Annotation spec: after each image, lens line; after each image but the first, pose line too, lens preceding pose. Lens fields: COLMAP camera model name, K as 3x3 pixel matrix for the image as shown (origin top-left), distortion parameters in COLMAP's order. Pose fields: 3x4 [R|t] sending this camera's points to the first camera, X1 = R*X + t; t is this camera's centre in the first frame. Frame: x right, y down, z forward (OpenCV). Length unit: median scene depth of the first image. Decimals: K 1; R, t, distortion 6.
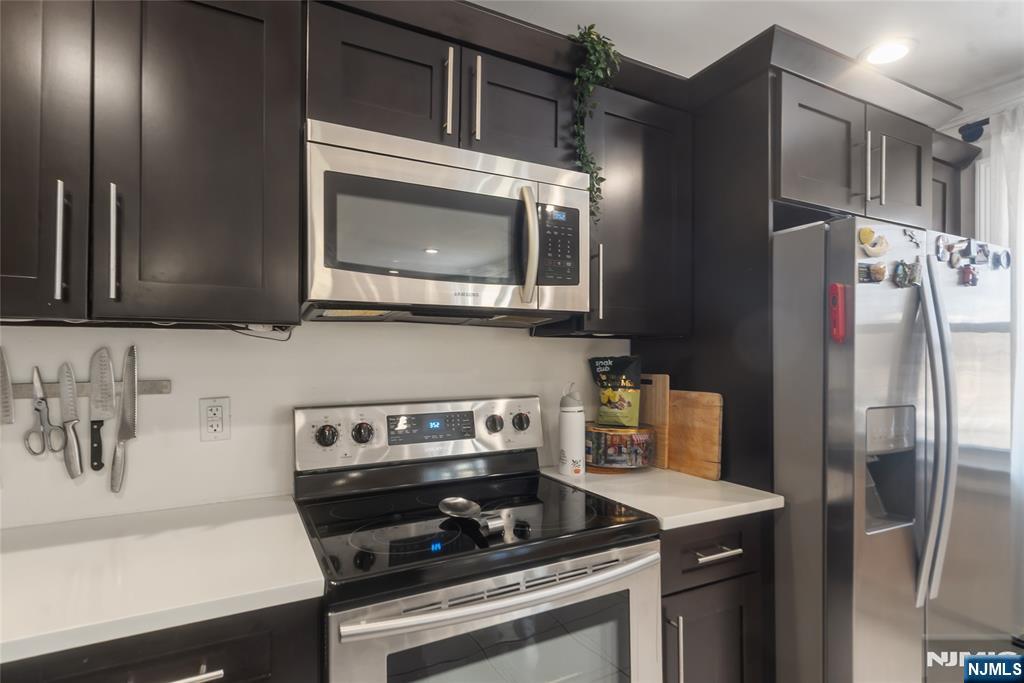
lens RADIAL K [[526.0, 0, 509.9], [0, 526.0, 358.7], [0, 0, 1]] dist [0.011216, 0.000391]
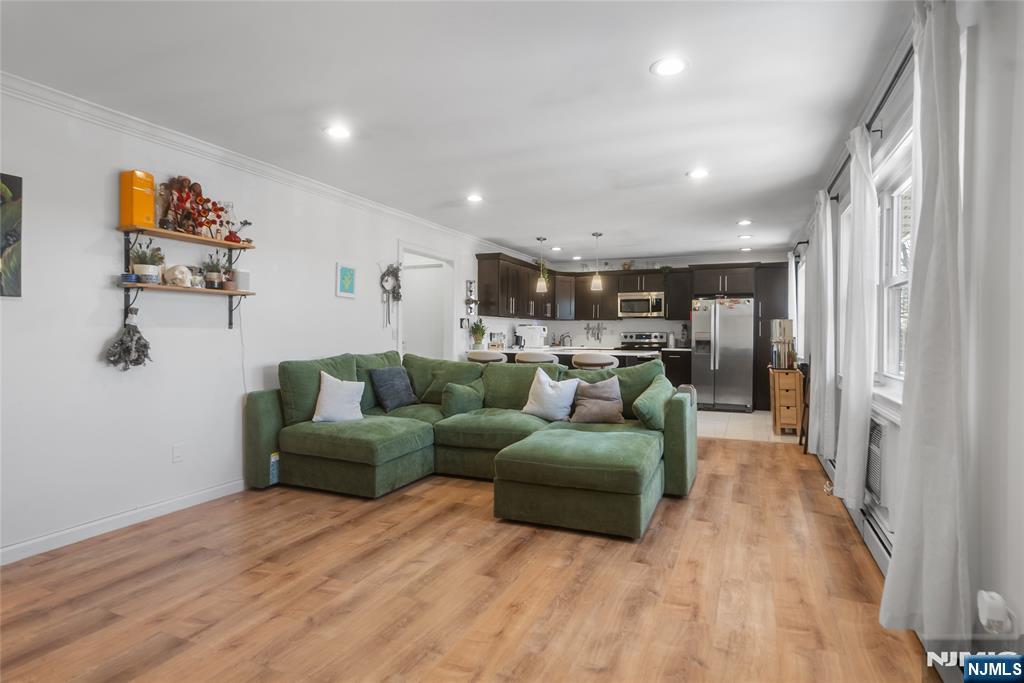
lens RADIAL K [[526.0, 0, 525.3], [0, 526.0, 330.3], [0, 0, 1]] dist [0.011216, 0.000391]
pose [[0.631992, -0.002094, -0.774972, 3.806127], [-0.007853, 0.999928, -0.009106, 0.133381], [0.774935, 0.011840, 0.631930, -3.950648]]
